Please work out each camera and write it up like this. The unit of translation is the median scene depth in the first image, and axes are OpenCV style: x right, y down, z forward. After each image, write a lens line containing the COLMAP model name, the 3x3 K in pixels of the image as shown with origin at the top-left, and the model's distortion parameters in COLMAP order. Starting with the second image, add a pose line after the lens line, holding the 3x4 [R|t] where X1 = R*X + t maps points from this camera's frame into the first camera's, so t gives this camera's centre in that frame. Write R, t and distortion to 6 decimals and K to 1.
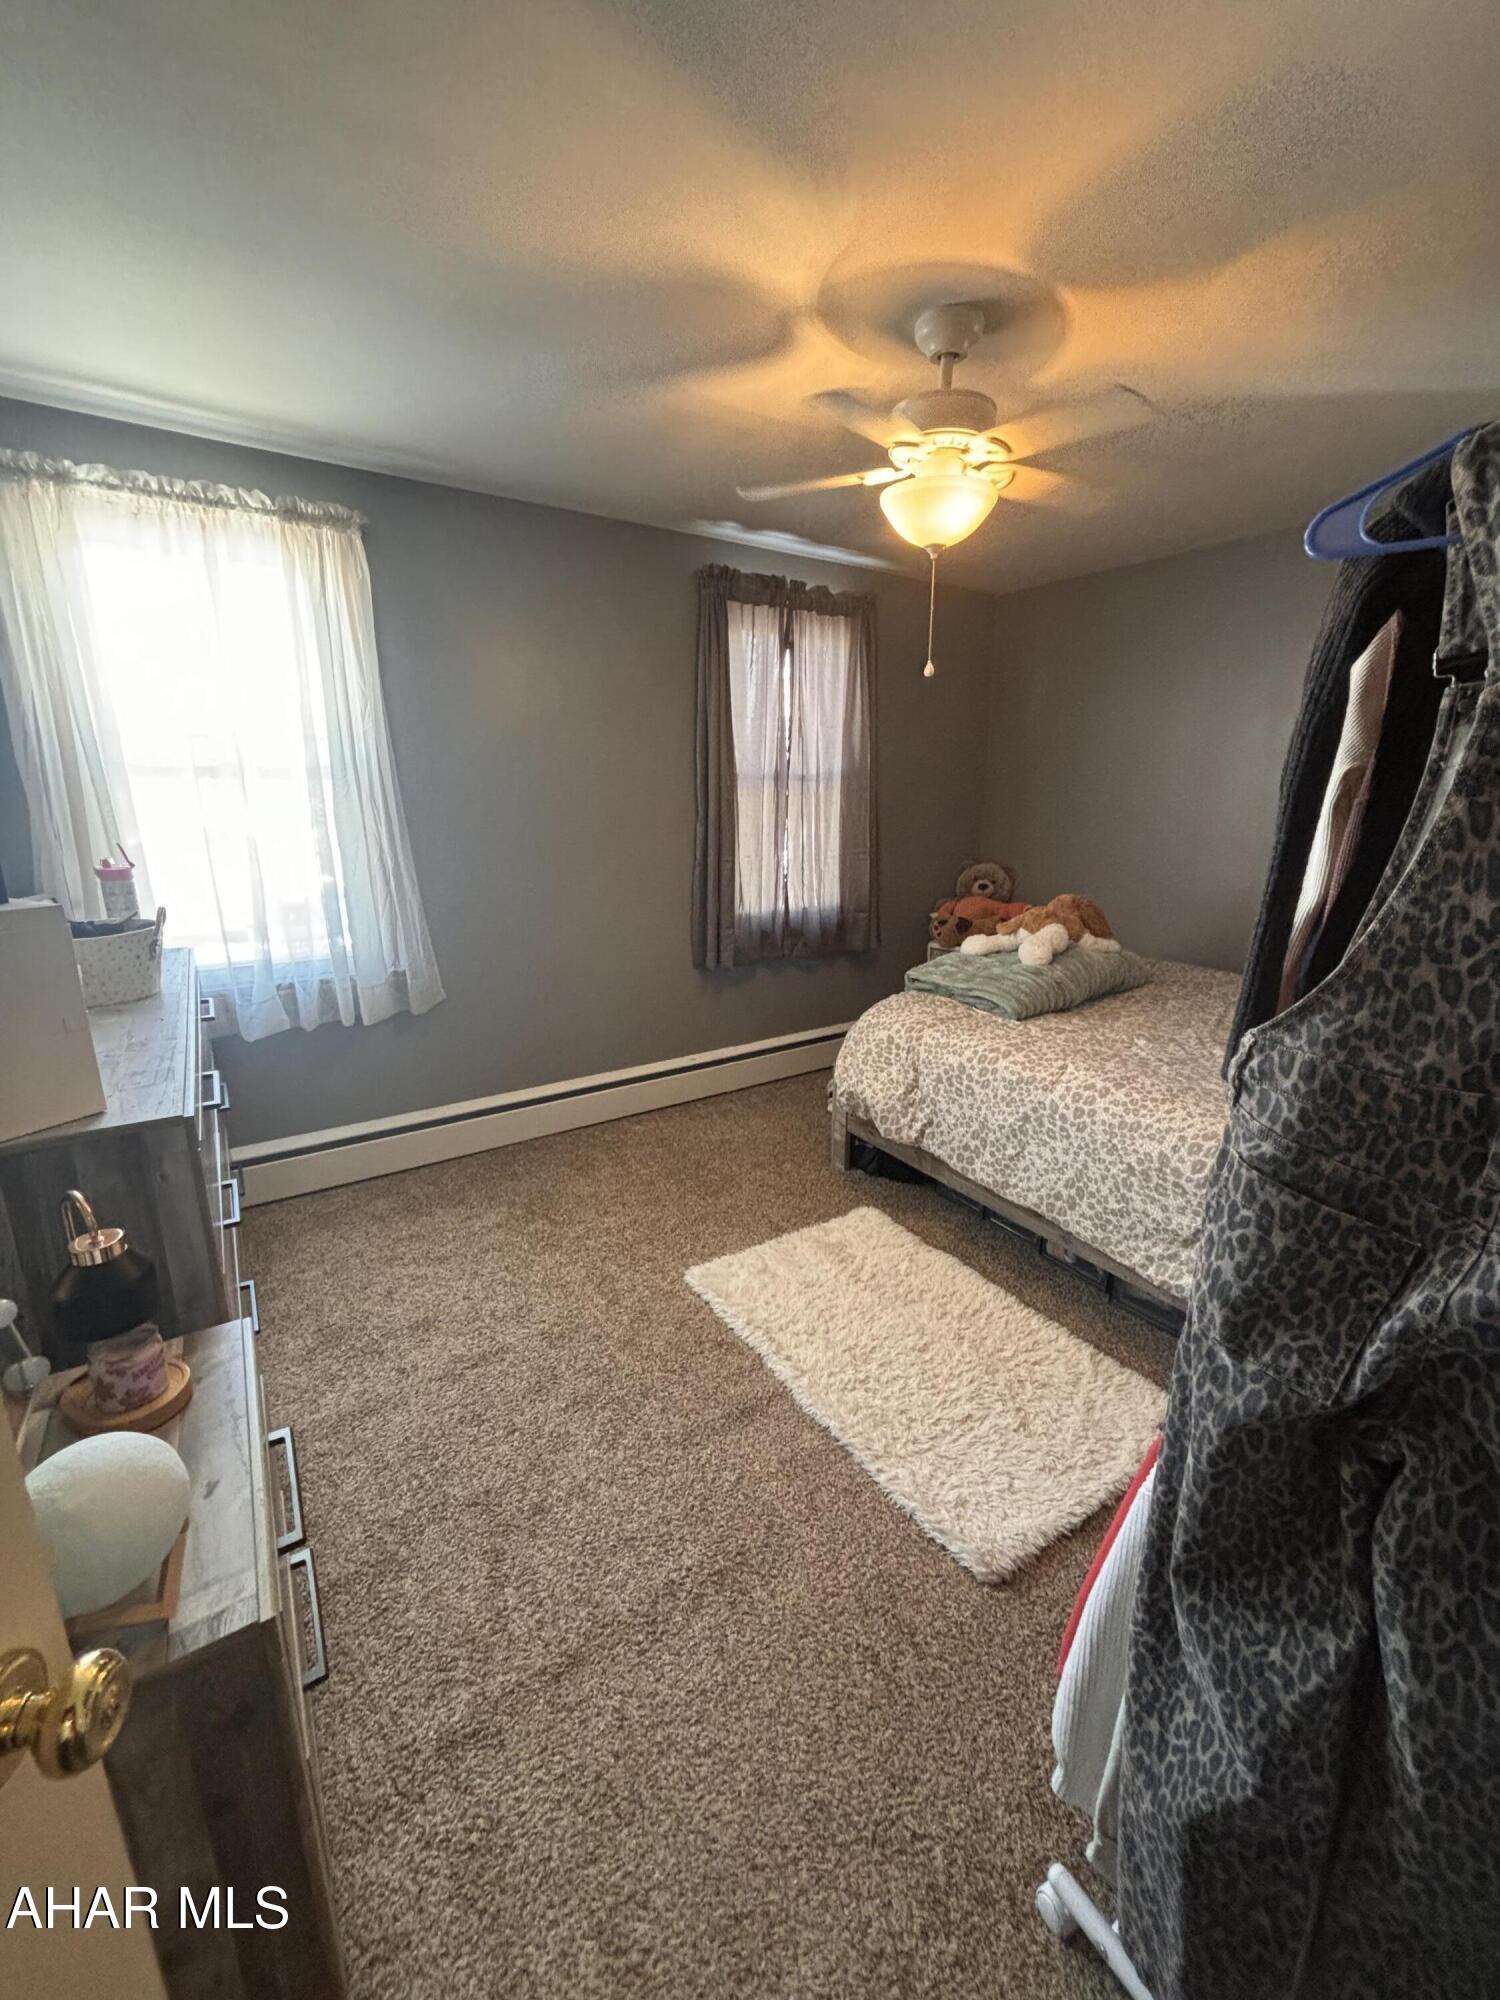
lens RADIAL K [[804.4, 0, 746.3], [0, 804.4, 997.2], [0, 0, 1]] dist [0.008767, 0.000596]
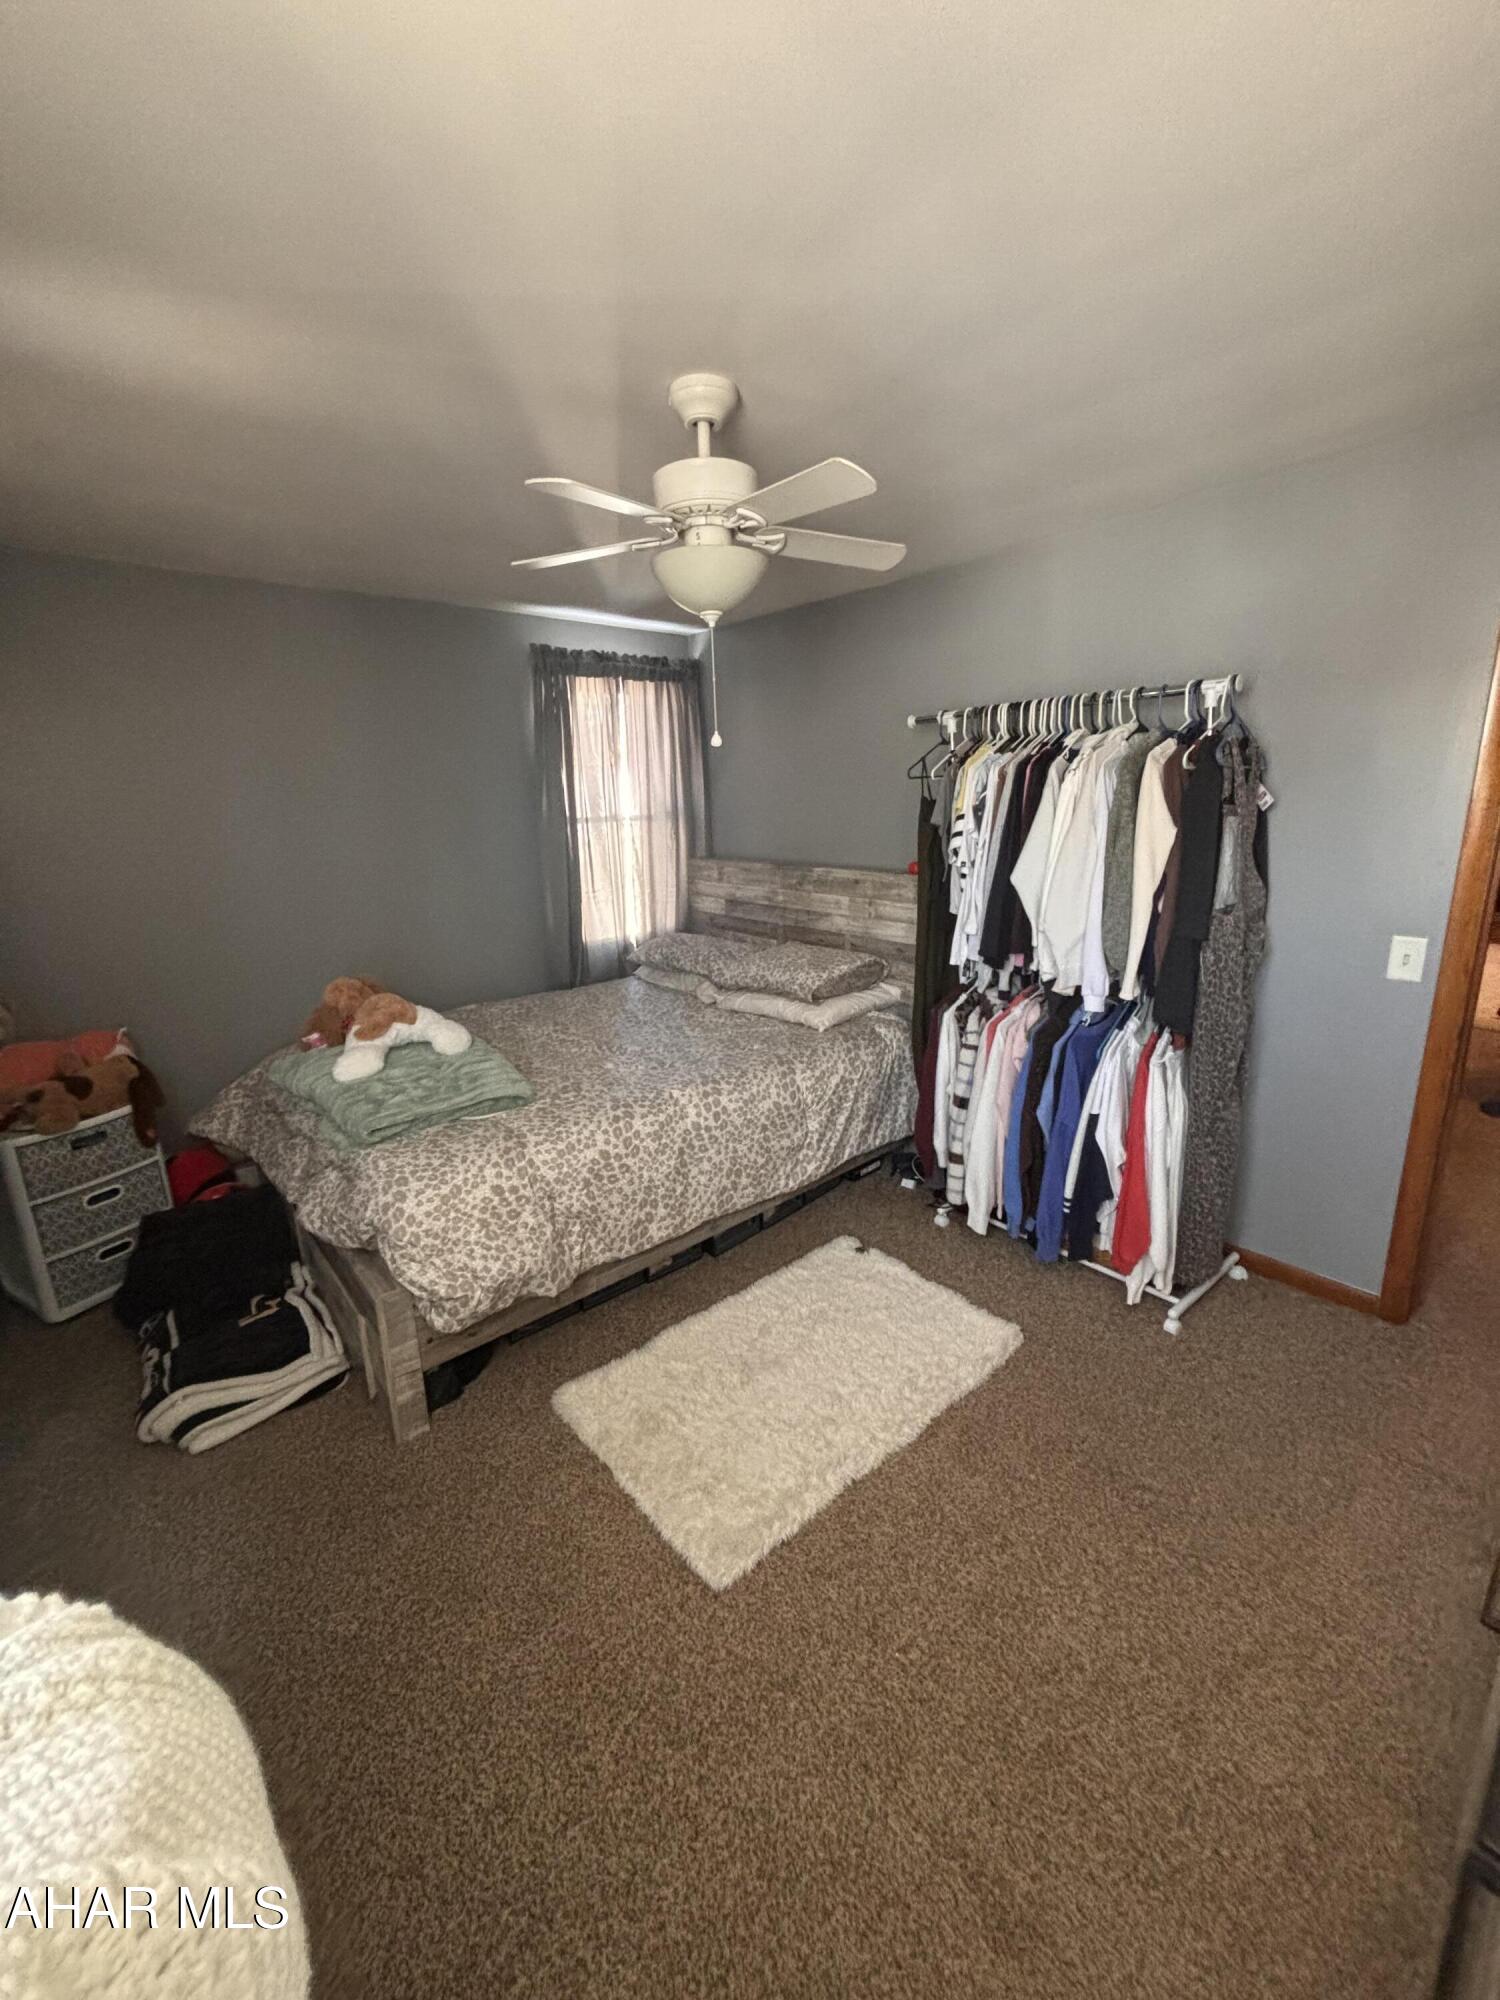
lens RADIAL K [[804.4, 0, 748.3], [0, 804.4, 994.4], [0, 0, 1]] dist [0.008767, 0.000596]
pose [[-0.133122, -0.226211, 0.964939, -0.628382], [0.288456, 0.922613, 0.256083, -0.281720], [-0.948194, 0.312433, -0.057569, 0.873814]]
